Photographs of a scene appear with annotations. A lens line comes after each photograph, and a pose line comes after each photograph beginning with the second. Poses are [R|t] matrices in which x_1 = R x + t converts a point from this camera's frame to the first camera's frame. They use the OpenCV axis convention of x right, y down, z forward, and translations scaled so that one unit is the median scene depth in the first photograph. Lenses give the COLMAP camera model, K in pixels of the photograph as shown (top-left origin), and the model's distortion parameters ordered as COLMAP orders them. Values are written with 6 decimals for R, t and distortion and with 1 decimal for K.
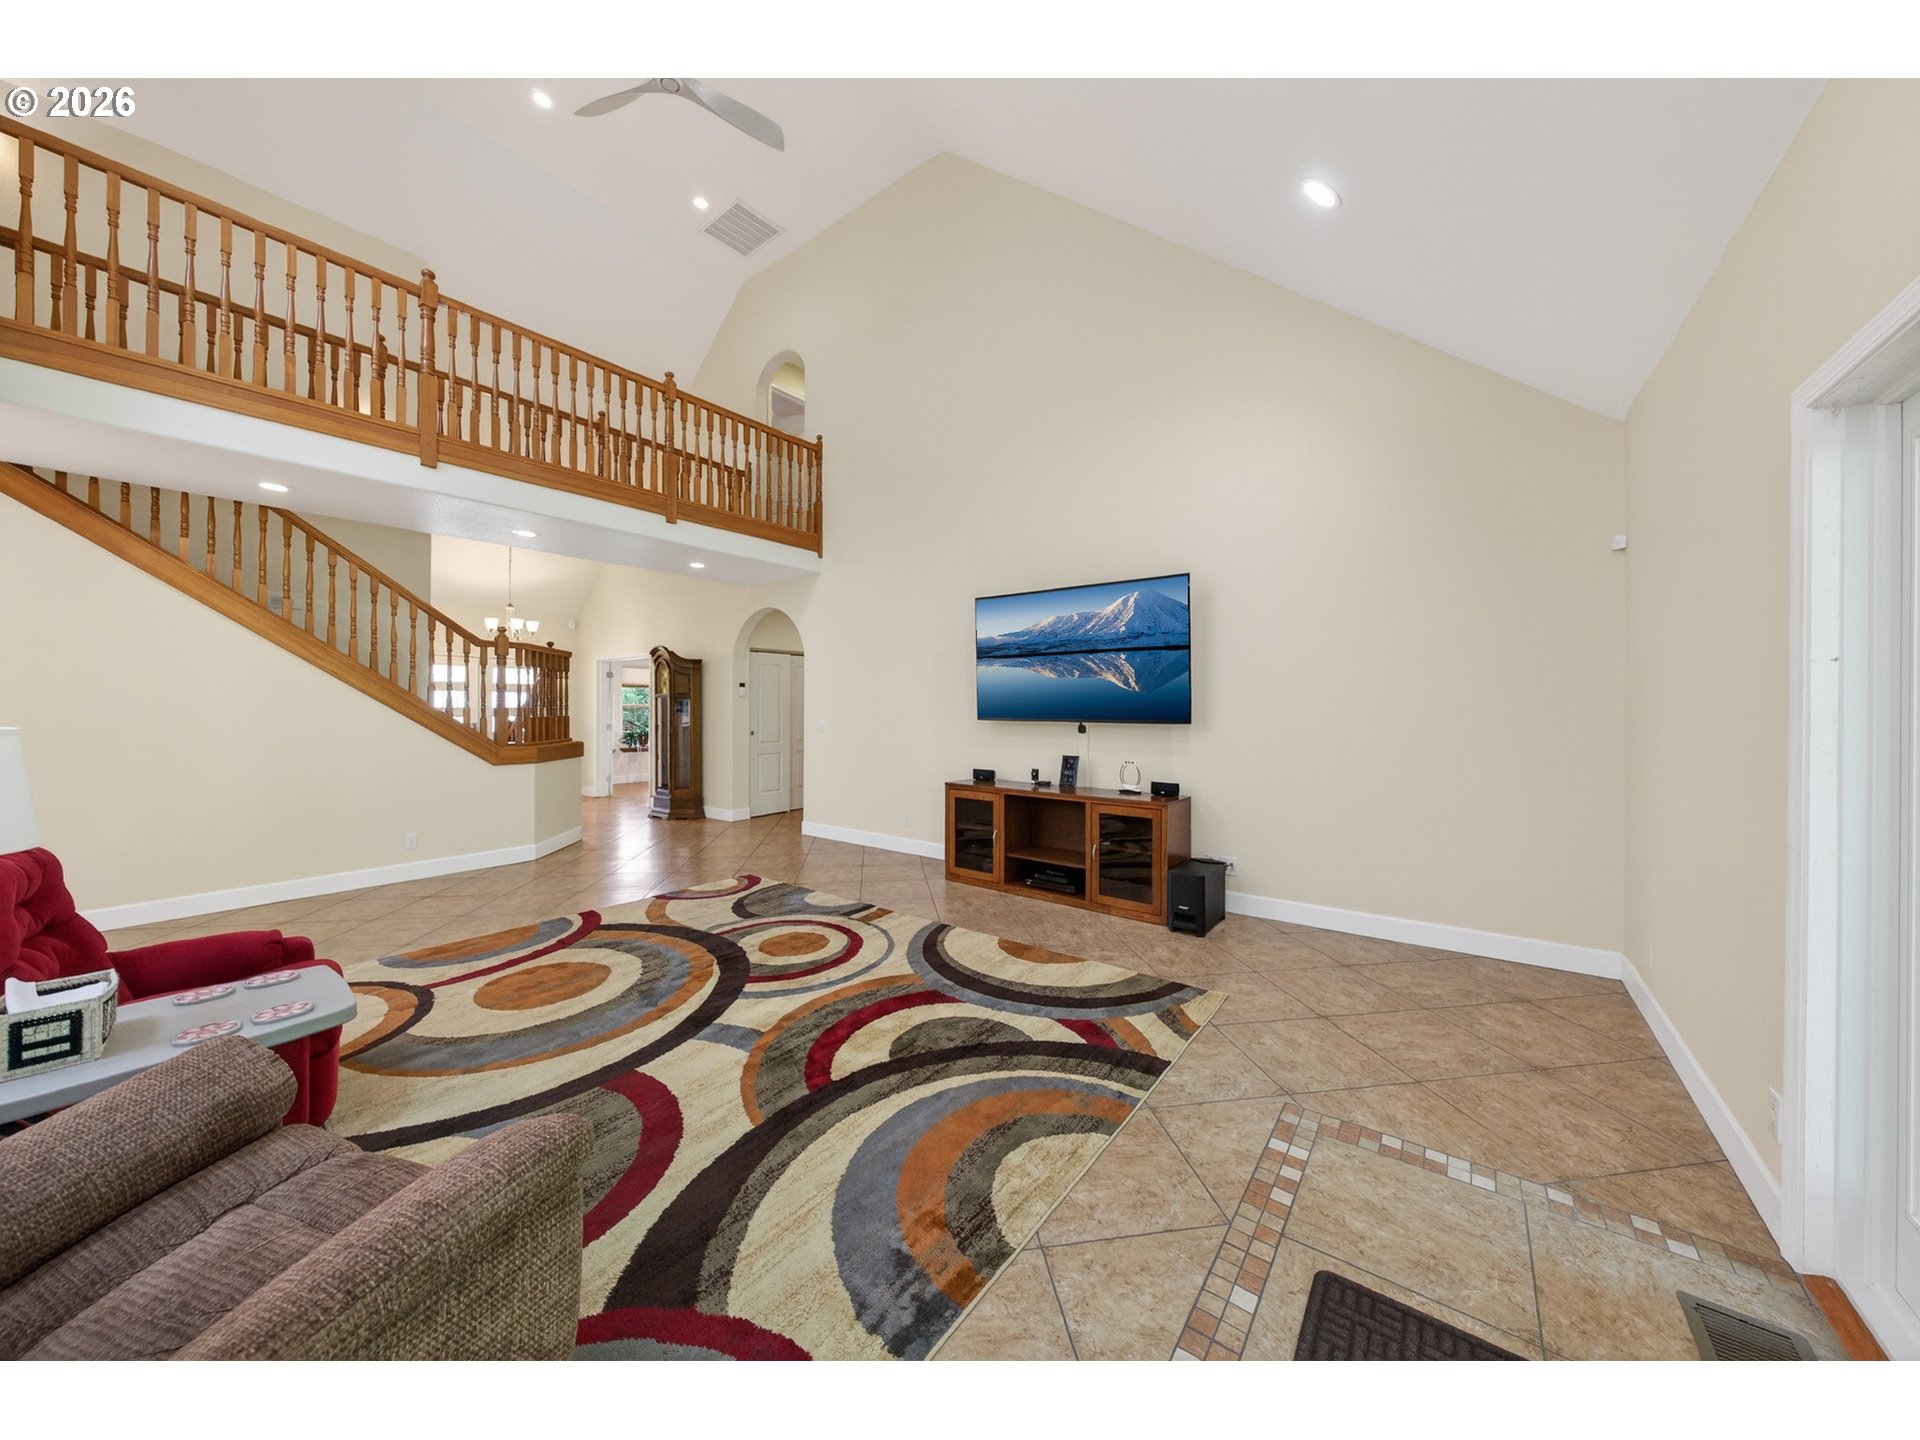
lens RADIAL K [[662.6, 0, 955.7], [0, 662.6, 702.7], [0, 0, 1]] dist [-0.005780, -0.000054]
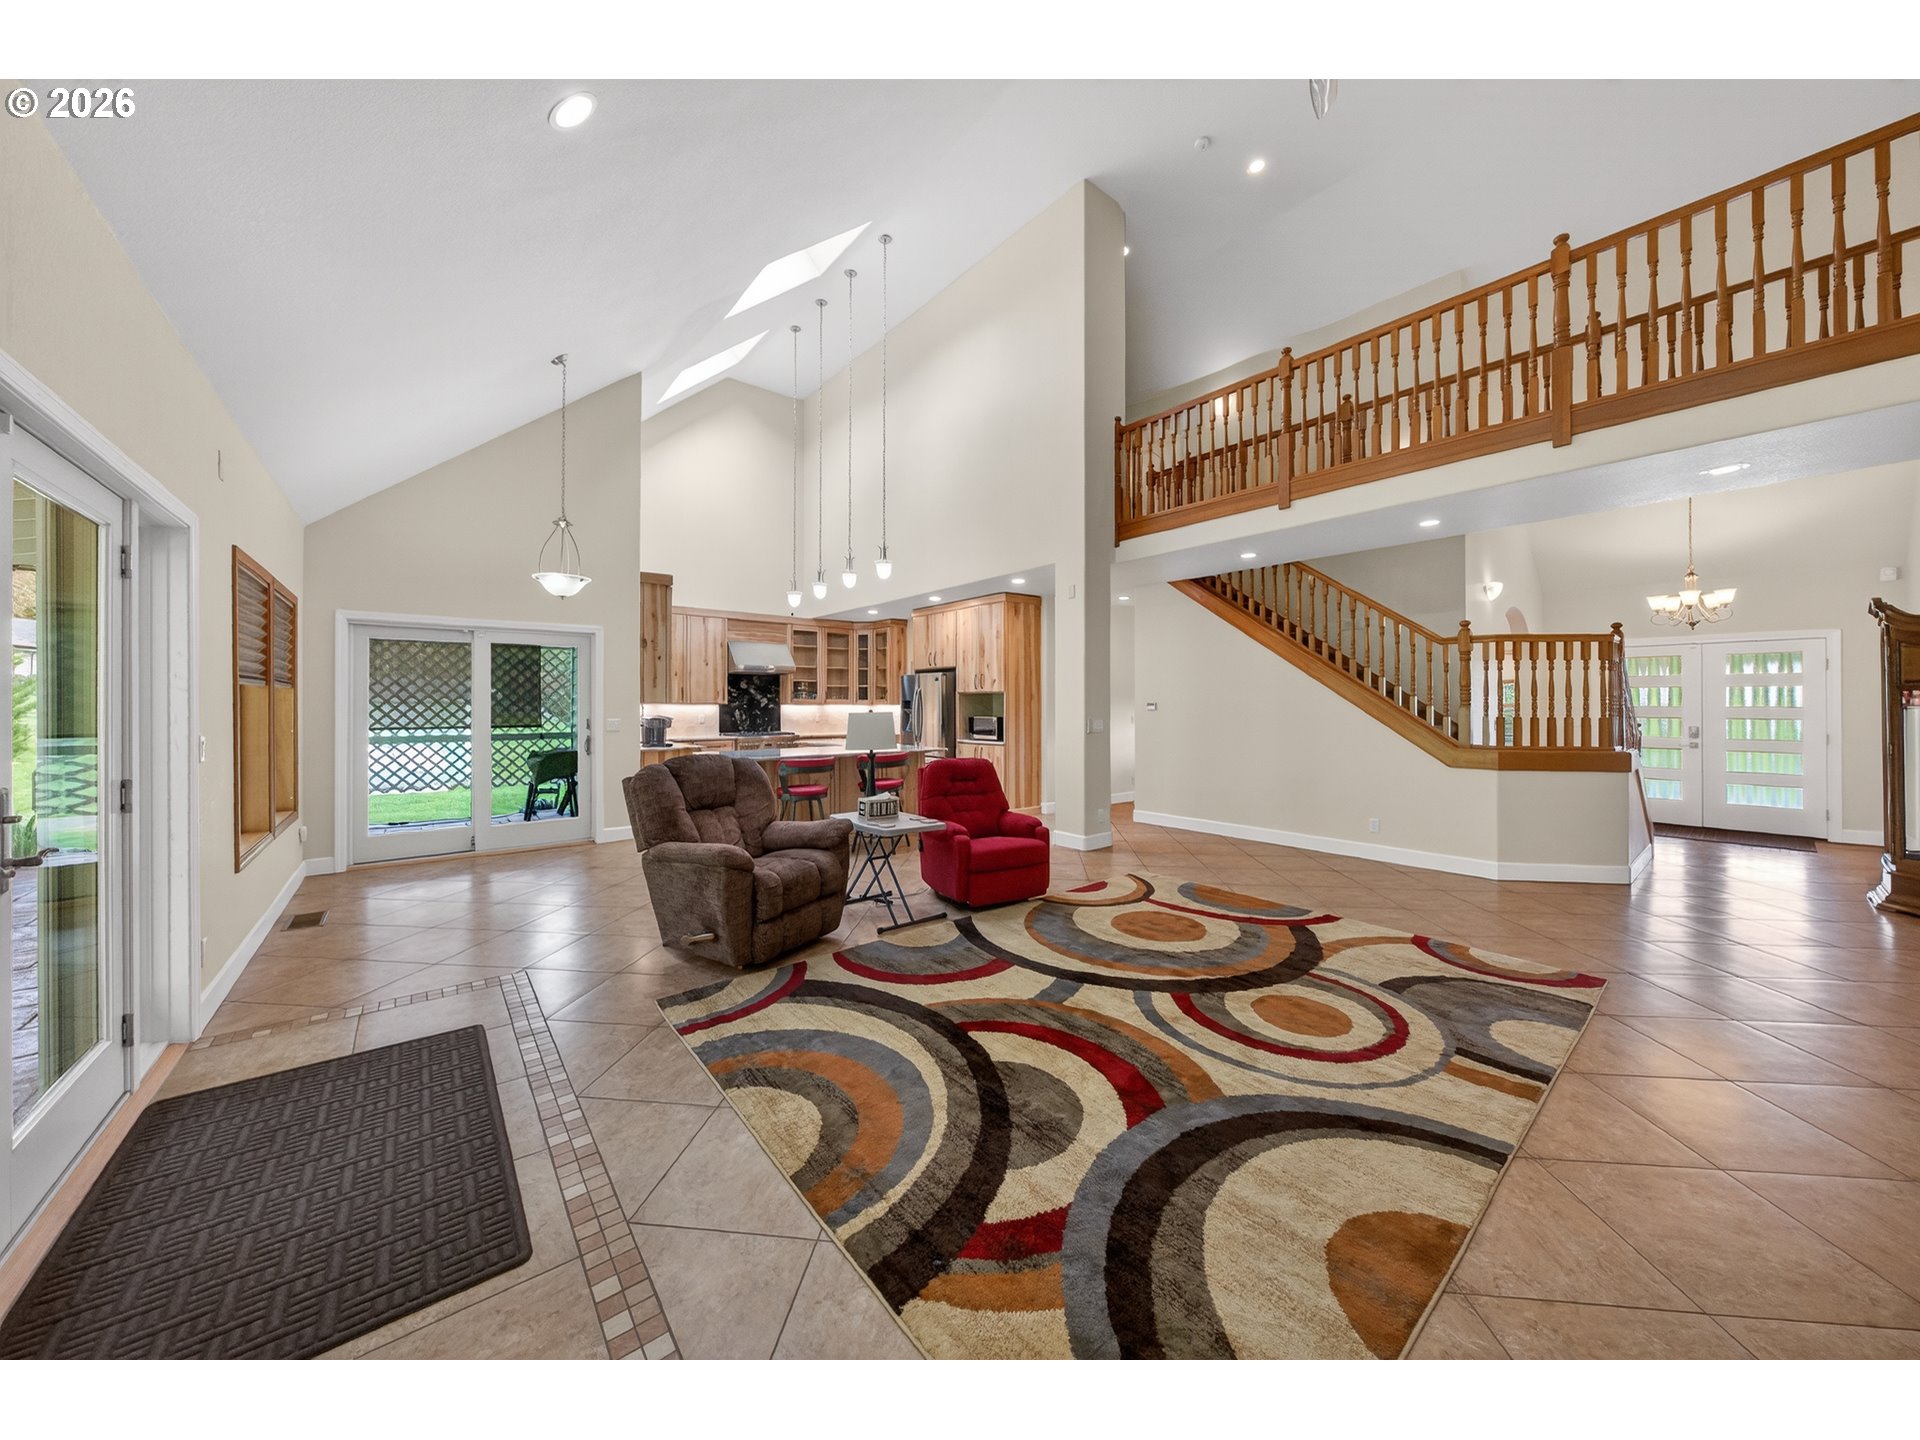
lens RADIAL K [[662.6, 0, 970.2], [0, 662.6, 705.6], [0, 0, 1]] dist [-0.005780, -0.000054]
pose [[-0.222130, 0.000809, -0.975017, 0.647046], [0.004872, 0.999988, -0.000280, 0.004859], [0.975005, -0.004812, -0.222132, 0.878927]]
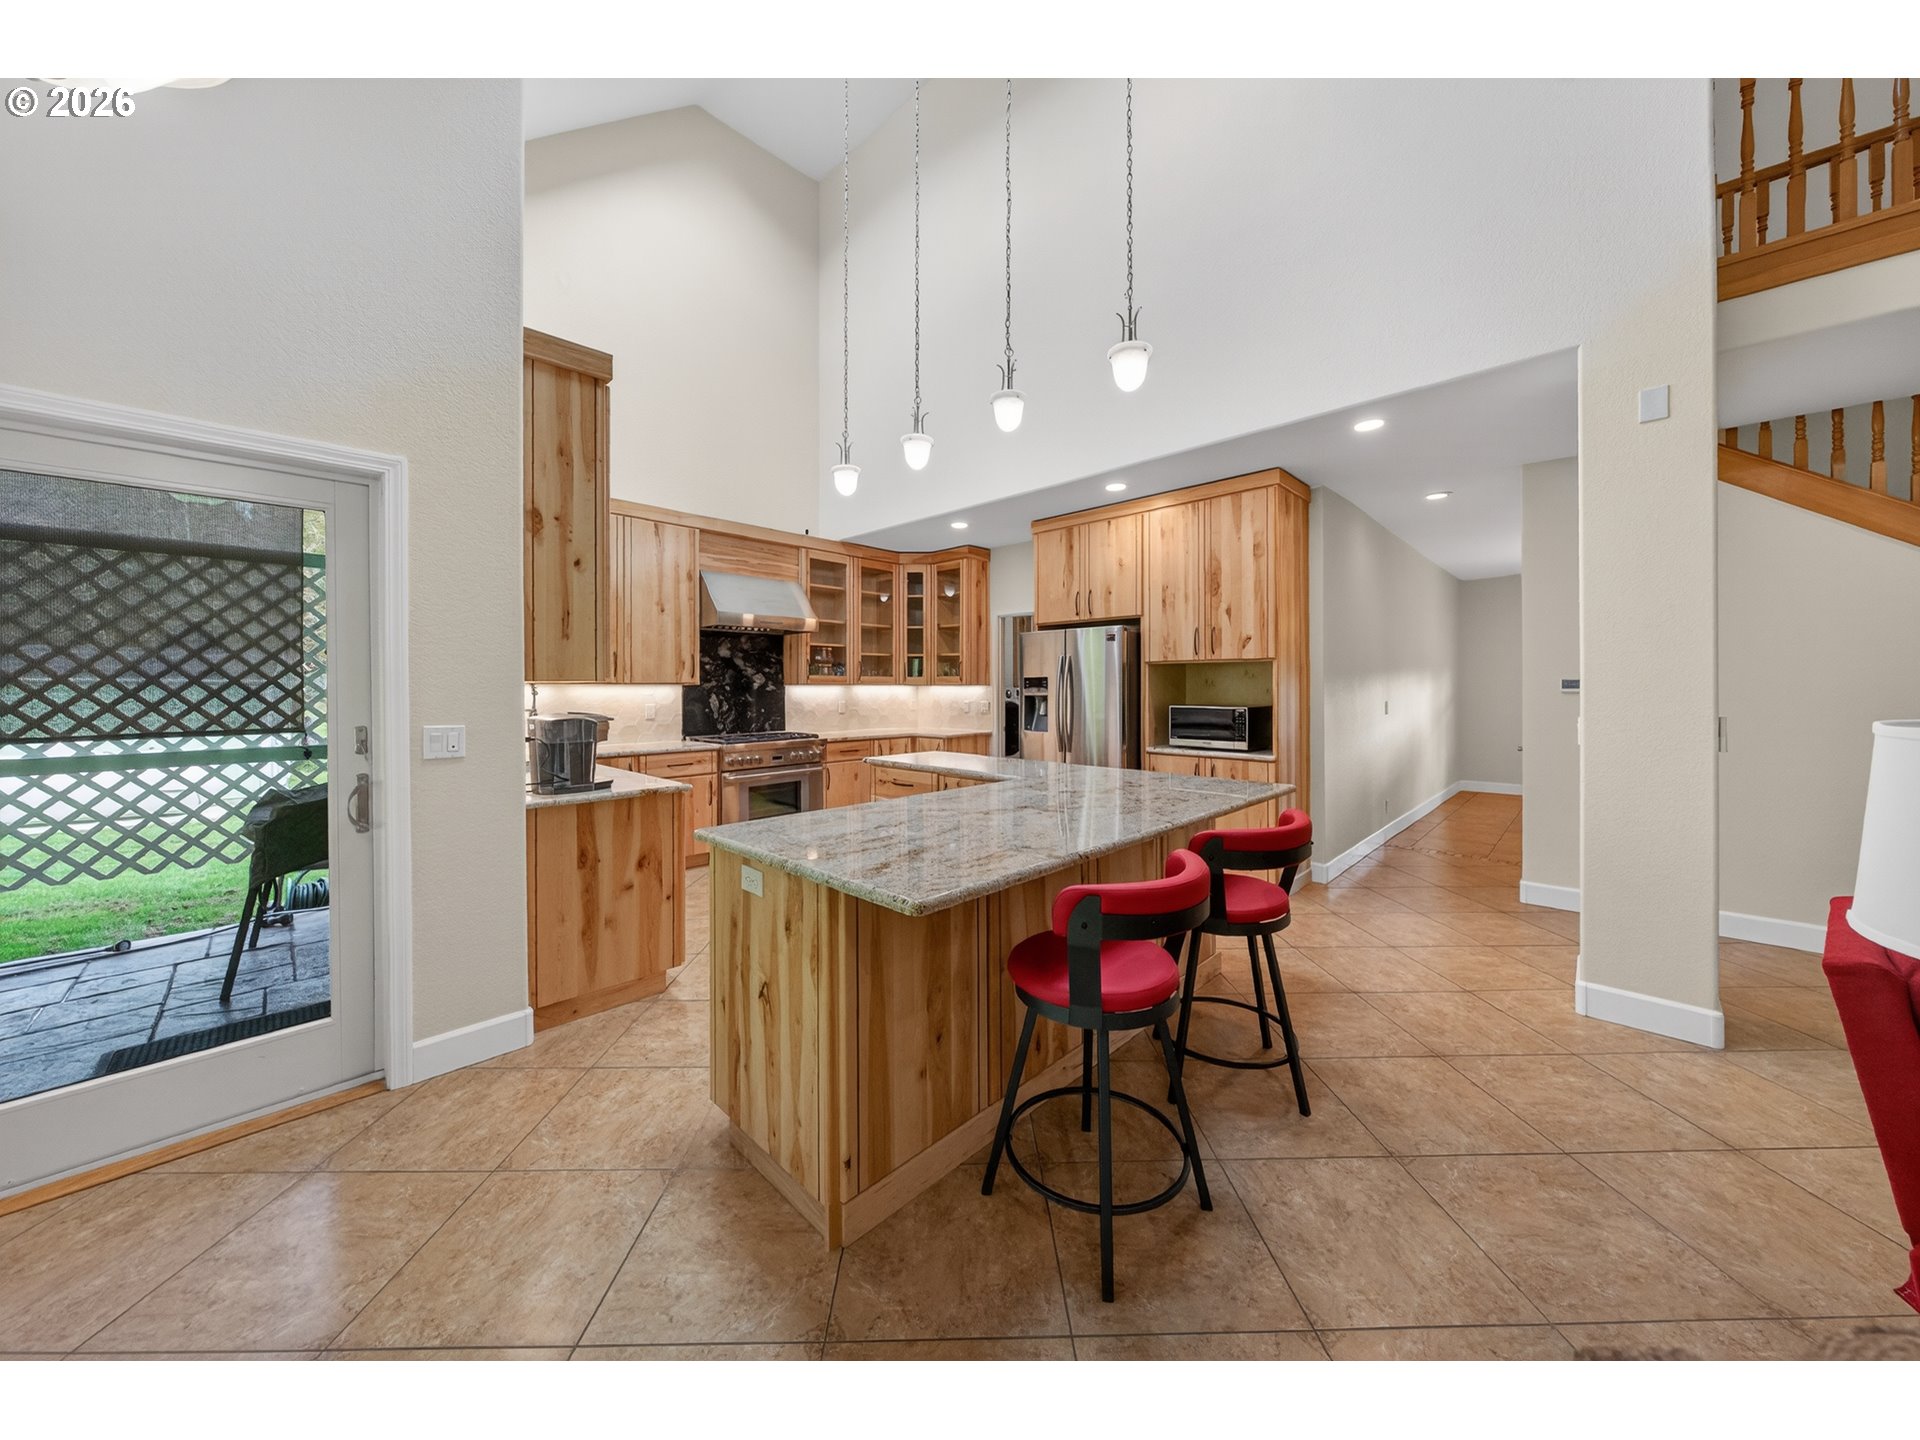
lens RADIAL K [[662.6, 0, 968.2], [0, 662.6, 691.0], [0, 0, 1]] dist [-0.005780, -0.000054]
pose [[-0.111684, 0.006437, -0.993723, -0.390203], [0.007185, 0.999958, 0.005670, 0.004051], [0.993718, -0.006506, -0.111725, 0.047635]]
